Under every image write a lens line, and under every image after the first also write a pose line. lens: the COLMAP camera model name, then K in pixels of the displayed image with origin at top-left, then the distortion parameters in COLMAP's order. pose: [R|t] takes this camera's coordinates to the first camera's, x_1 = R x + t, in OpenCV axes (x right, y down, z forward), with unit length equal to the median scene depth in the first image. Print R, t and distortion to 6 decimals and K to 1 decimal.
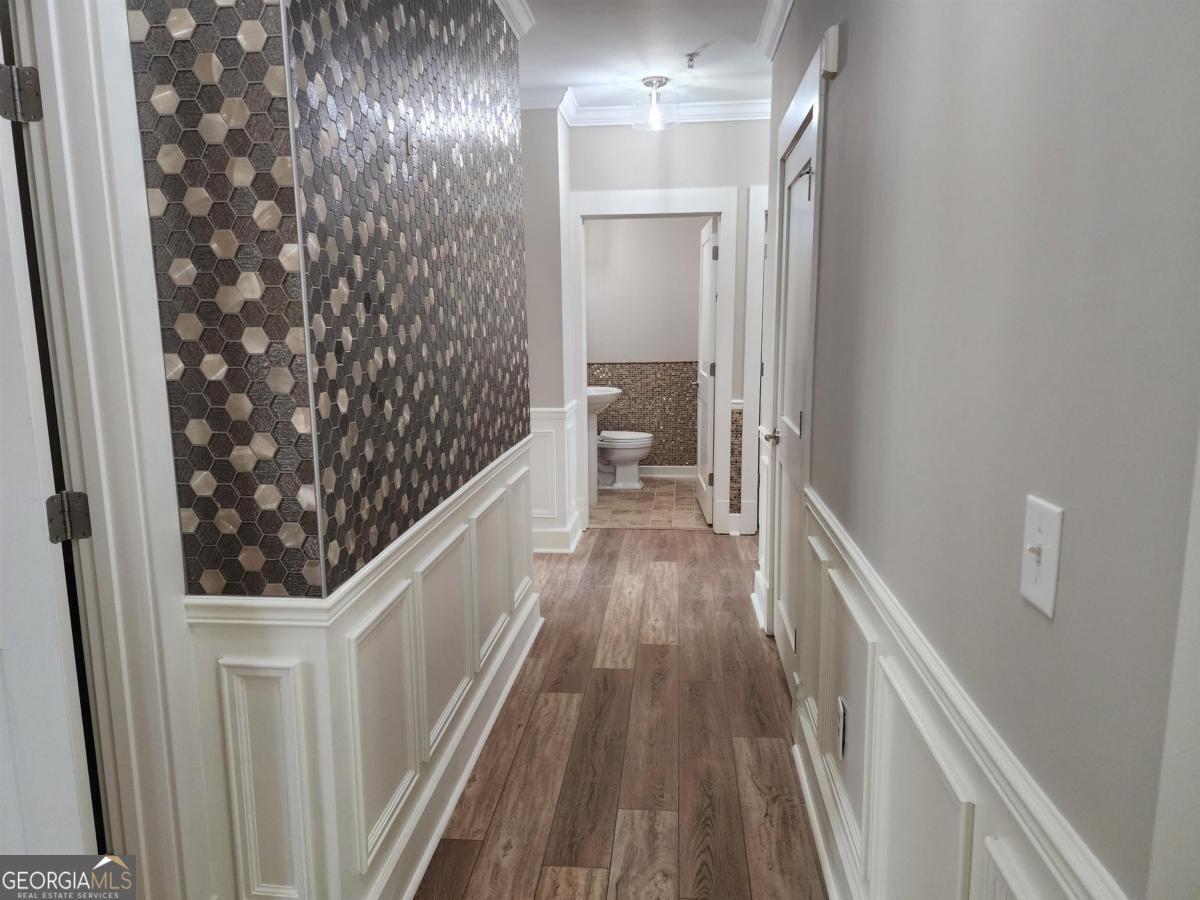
lens RADIAL K [[805.1, 0, 595.9], [0, 805.1, 443.0], [0, 0, 1]] dist [-0.000009, -0.000896]
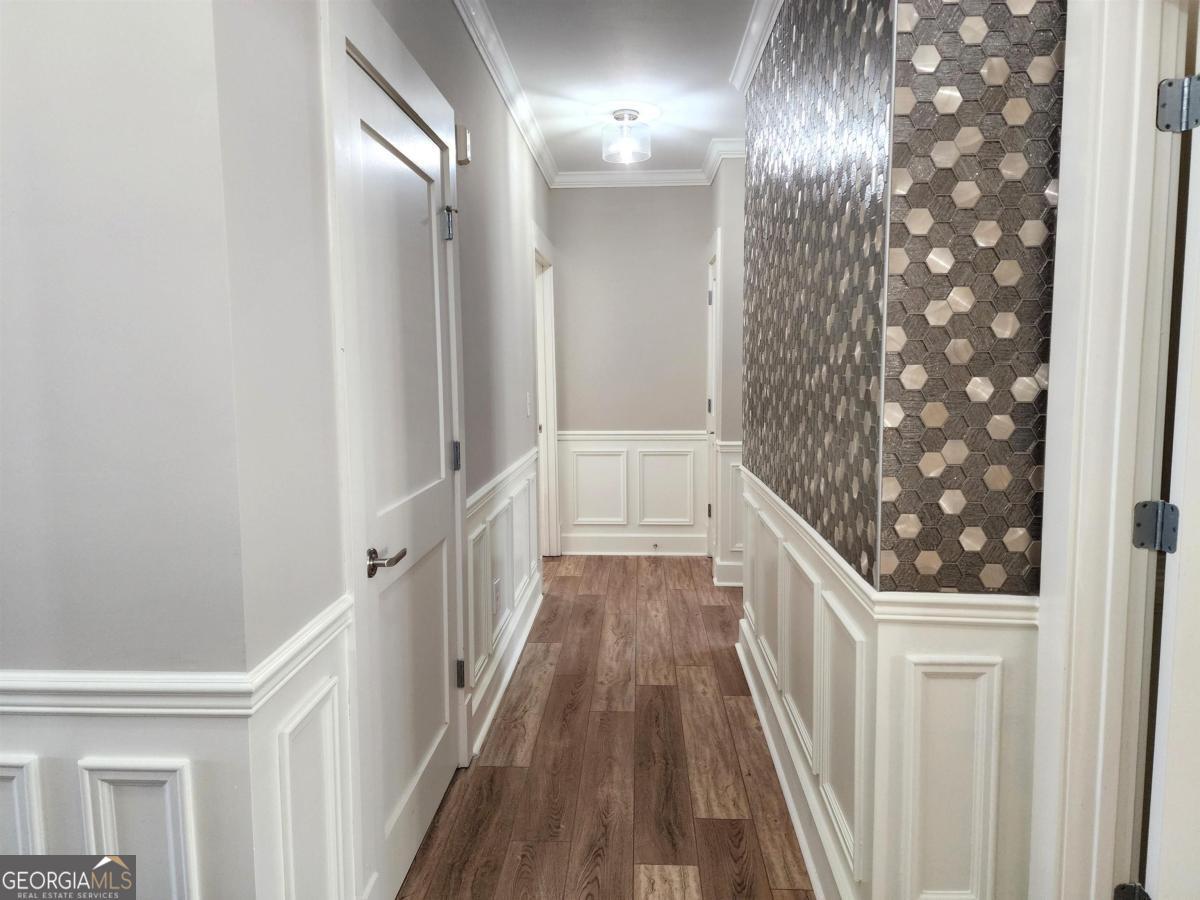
lens RADIAL K [[805.1, 0, 599.8], [0, 805.1, 452.5], [0, 0, 1]] dist [-0.000009, -0.000896]
pose [[-0.998347, 0.031500, -0.048083, 0.117990], [0.017958, 0.965528, 0.259678, -0.270478], [0.054605, 0.258386, -0.964497, 1.882841]]
